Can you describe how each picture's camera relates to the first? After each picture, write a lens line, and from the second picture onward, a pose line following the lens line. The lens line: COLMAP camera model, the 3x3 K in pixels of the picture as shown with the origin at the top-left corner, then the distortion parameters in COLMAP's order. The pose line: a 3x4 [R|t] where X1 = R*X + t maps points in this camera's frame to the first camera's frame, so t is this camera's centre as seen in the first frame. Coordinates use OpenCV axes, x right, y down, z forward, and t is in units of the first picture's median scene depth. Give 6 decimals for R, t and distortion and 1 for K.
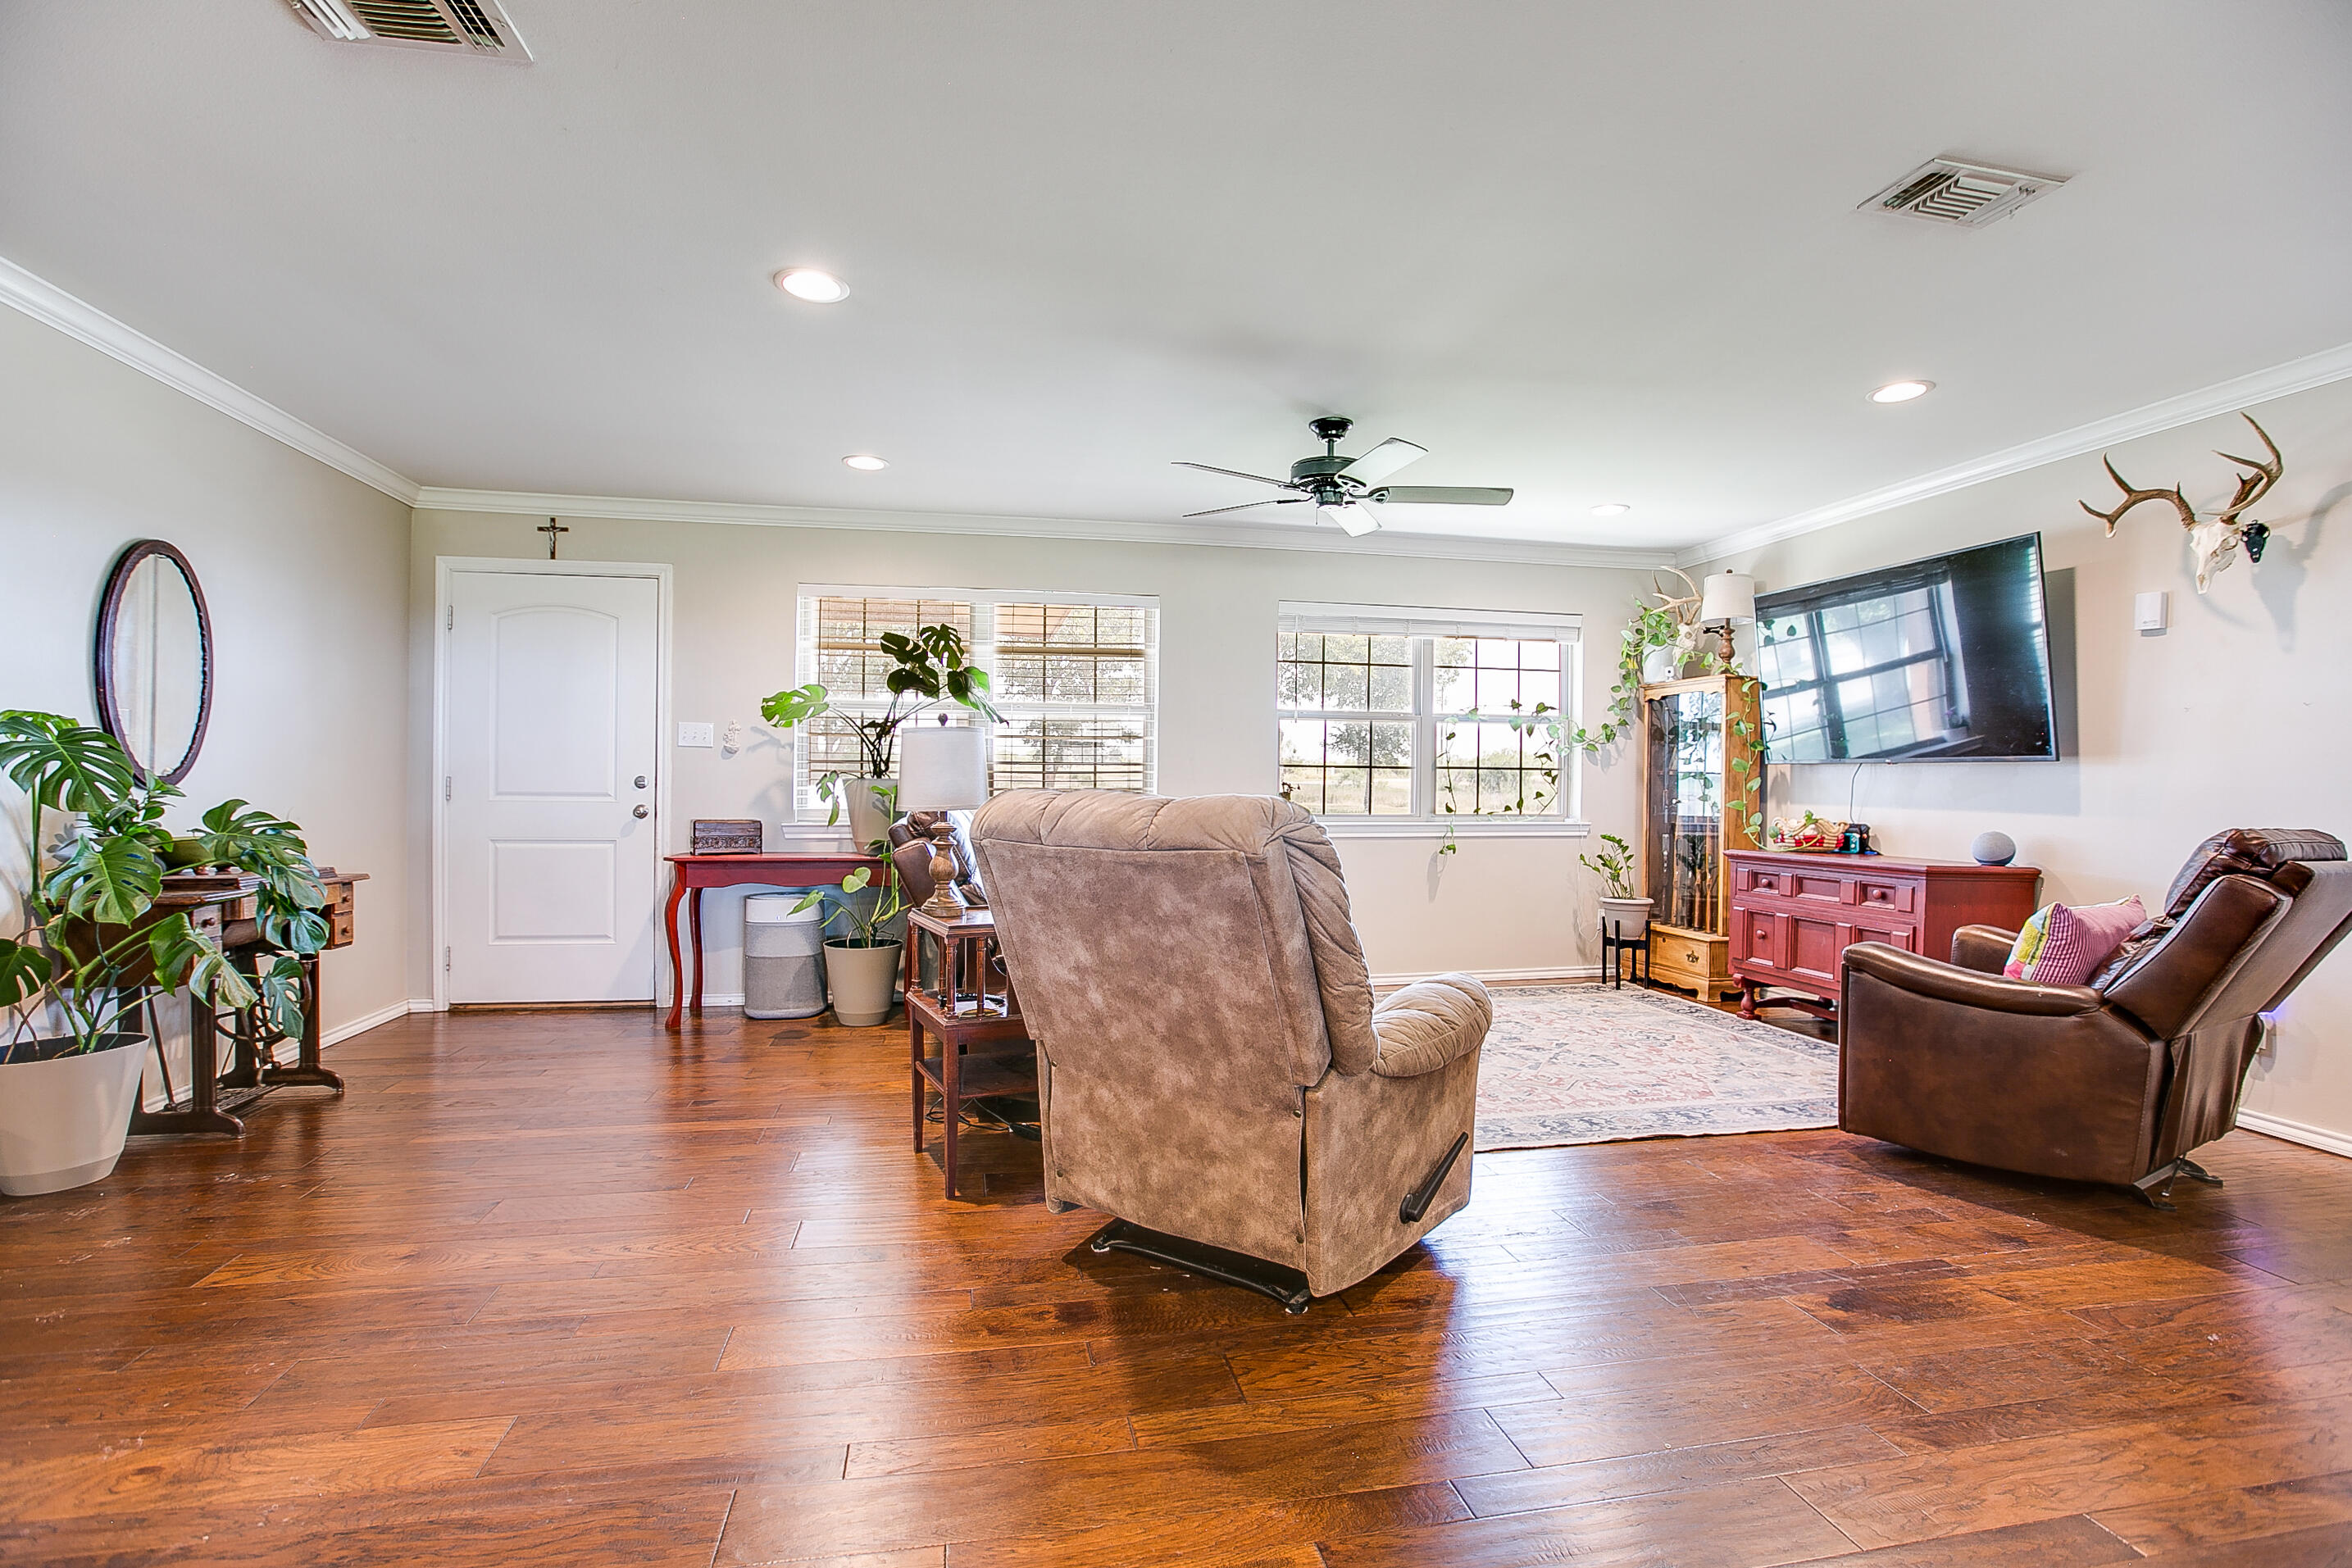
lens RADIAL K [[1057.8, 0, 1174.4], [0, 1057.8, 781.6], [0, 0, 1]] dist [-0.031659, 0.003250]
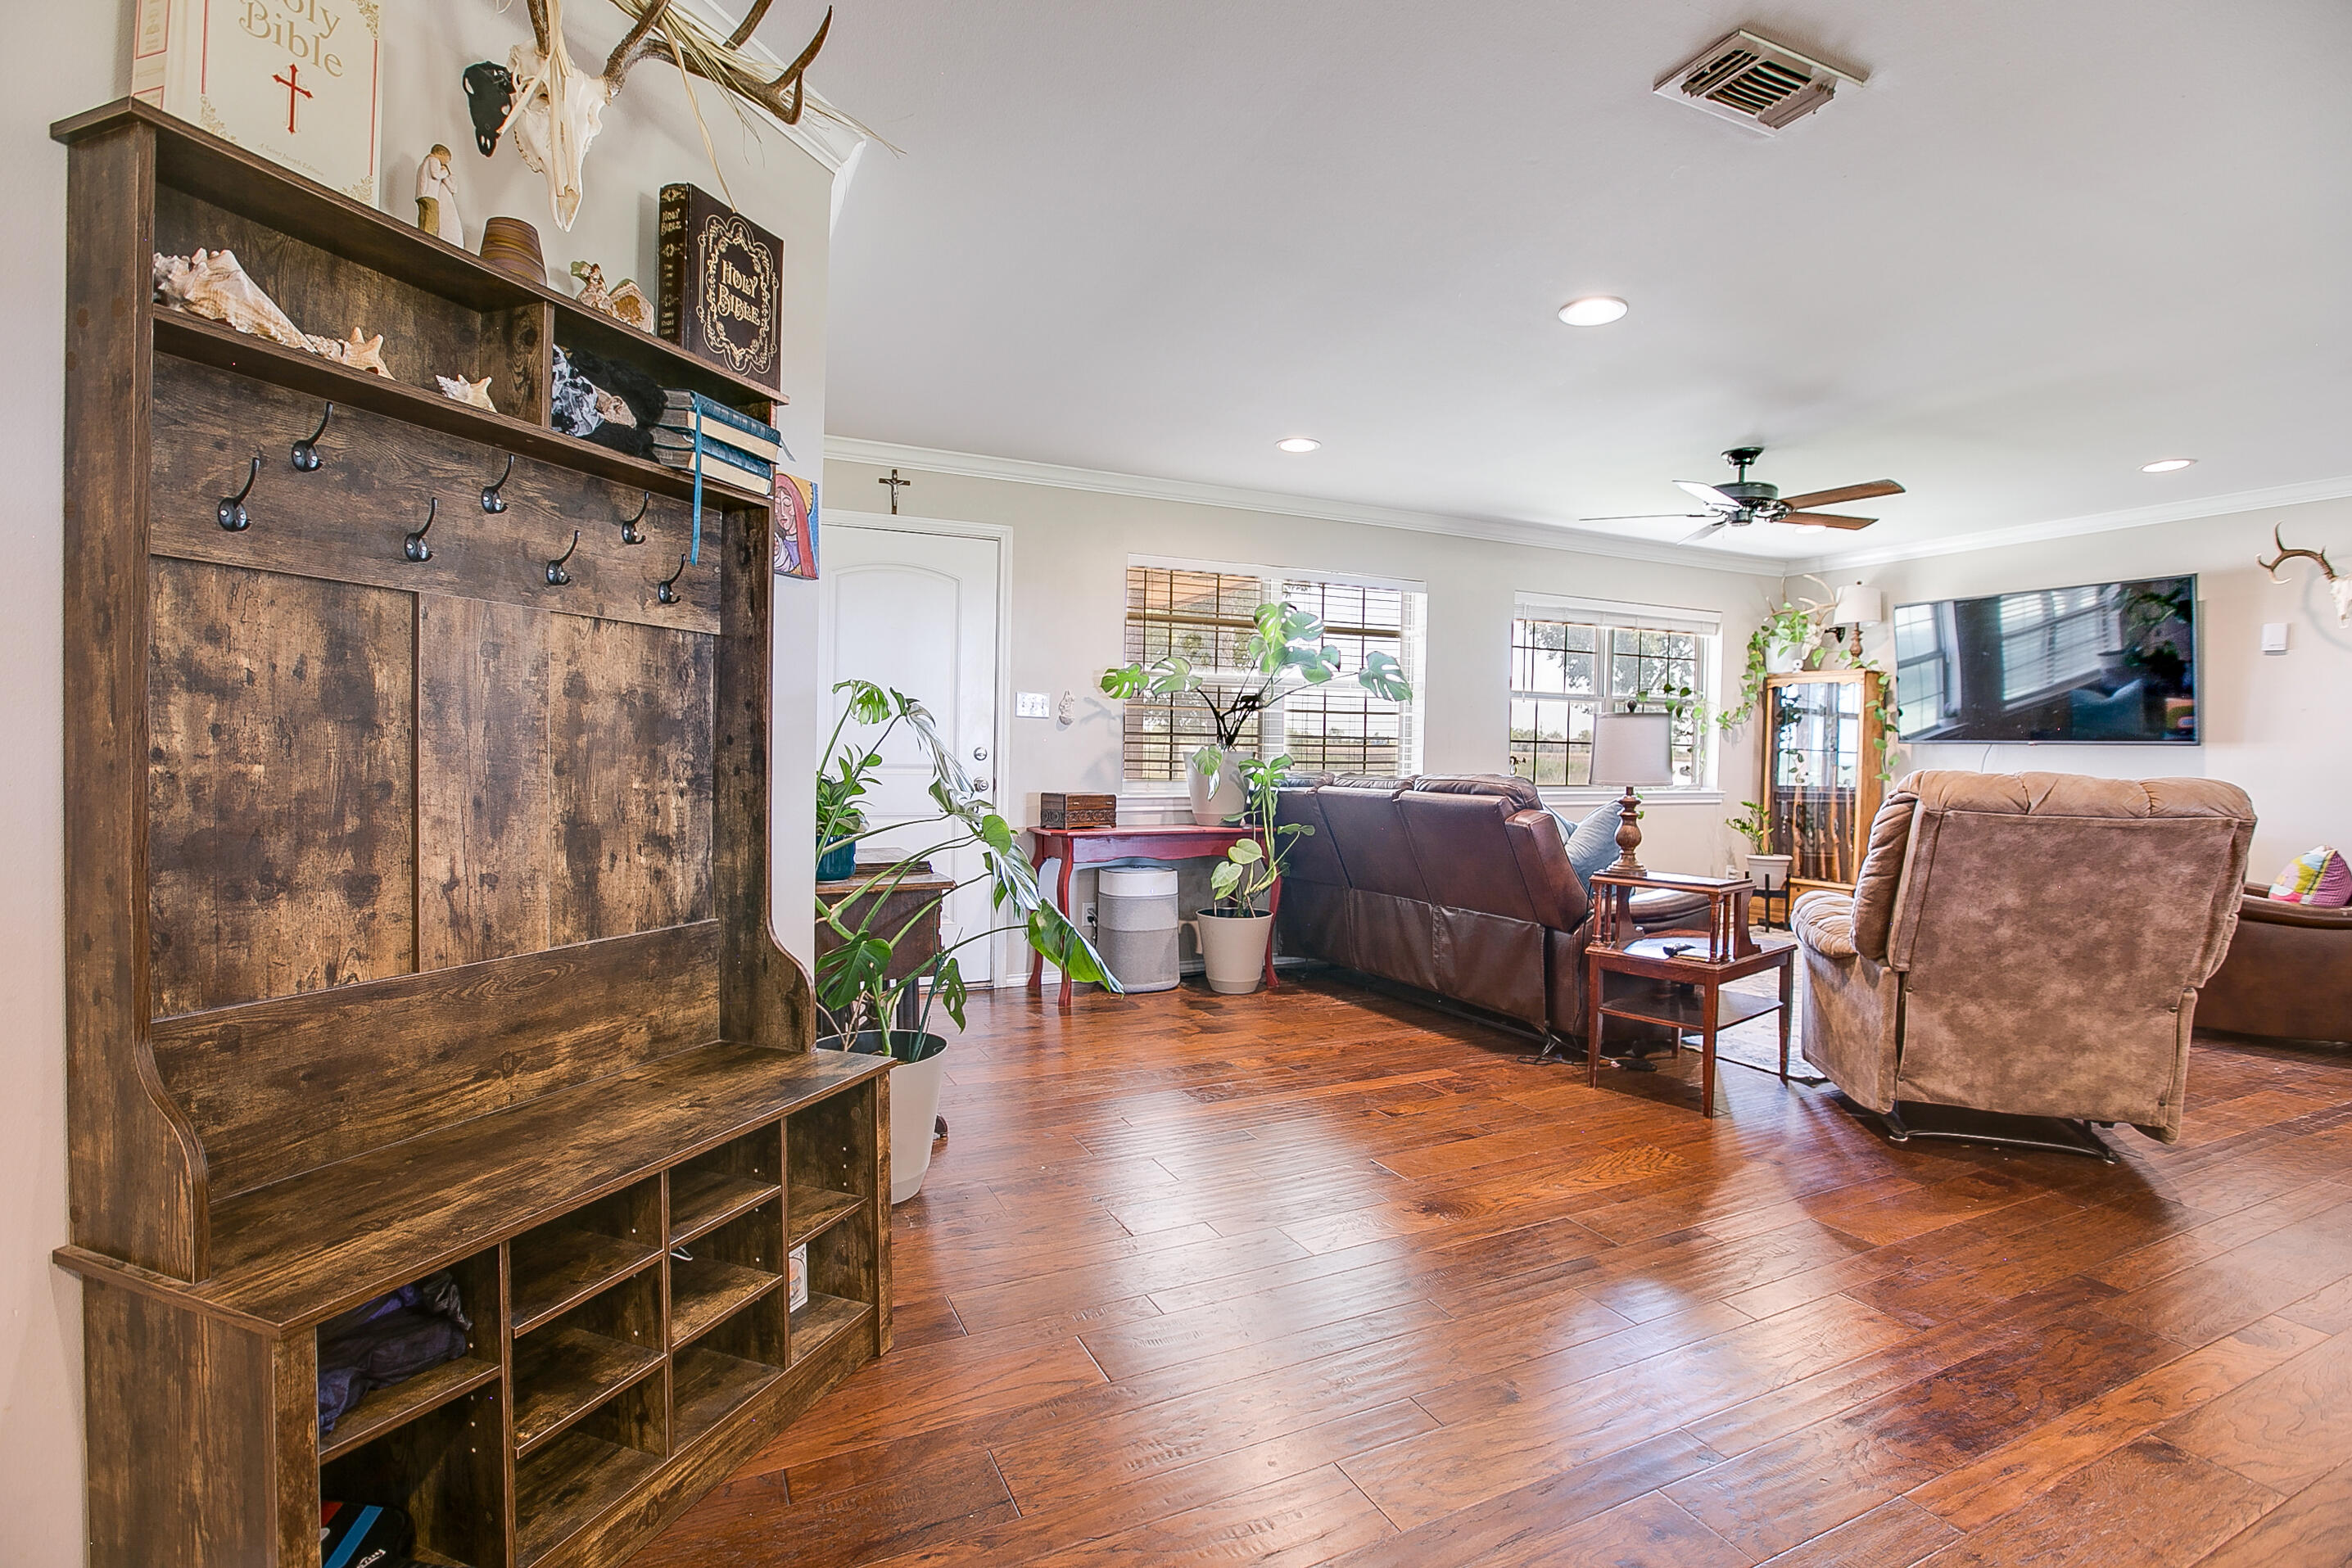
lens RADIAL K [[1077.8, 0, 1207.3], [0, 1077.8, 771.0], [0, 0, 1]] dist [-0.034458, 0.010343]
pose [[0.967514, 0.000635, 0.252817, -0.727085], [-0.005964, 0.999776, 0.020312, -0.006739], [-0.252747, -0.021160, 0.967301, 0.002332]]
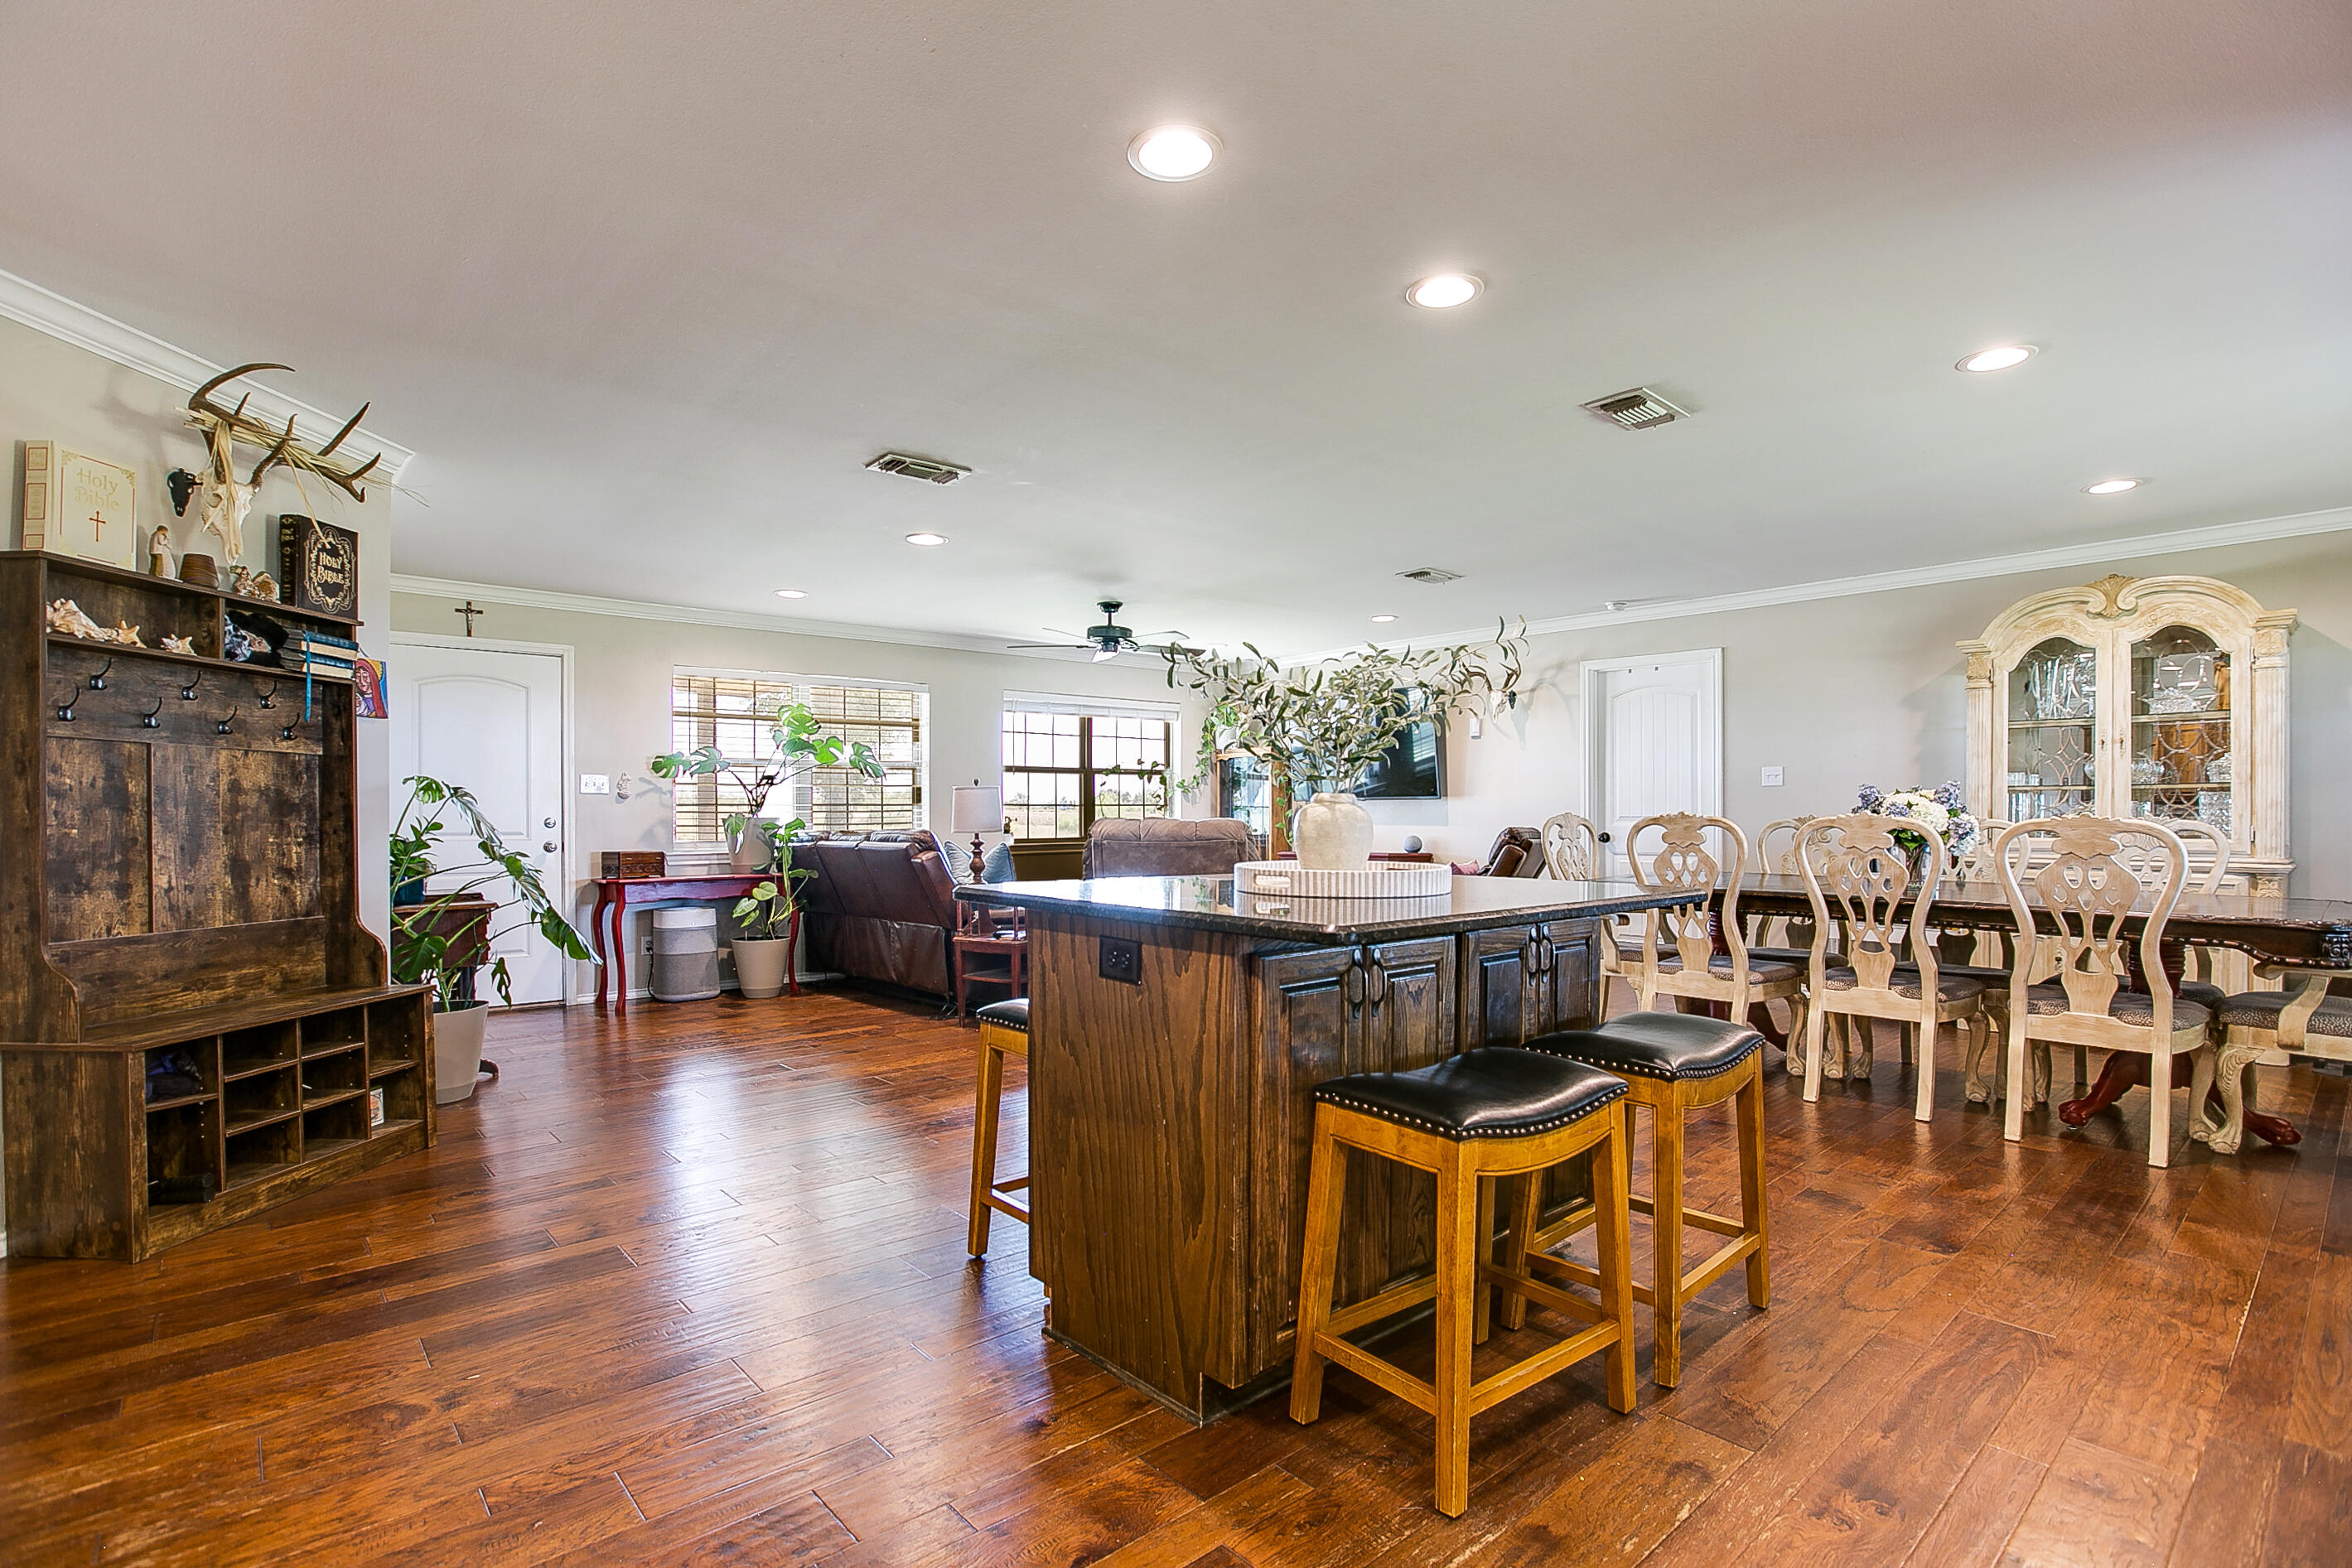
lens RADIAL K [[1077.8, 0, 1165.5], [0, 1077.8, 823.2], [0, 0, 1]] dist [-0.034458, 0.010343]
pose [[0.872829, -0.017291, 0.487720, -0.637983], [0.014764, 0.999850, 0.009025, 0.000297], [-0.487803, -0.000677, 0.872954, -0.573609]]
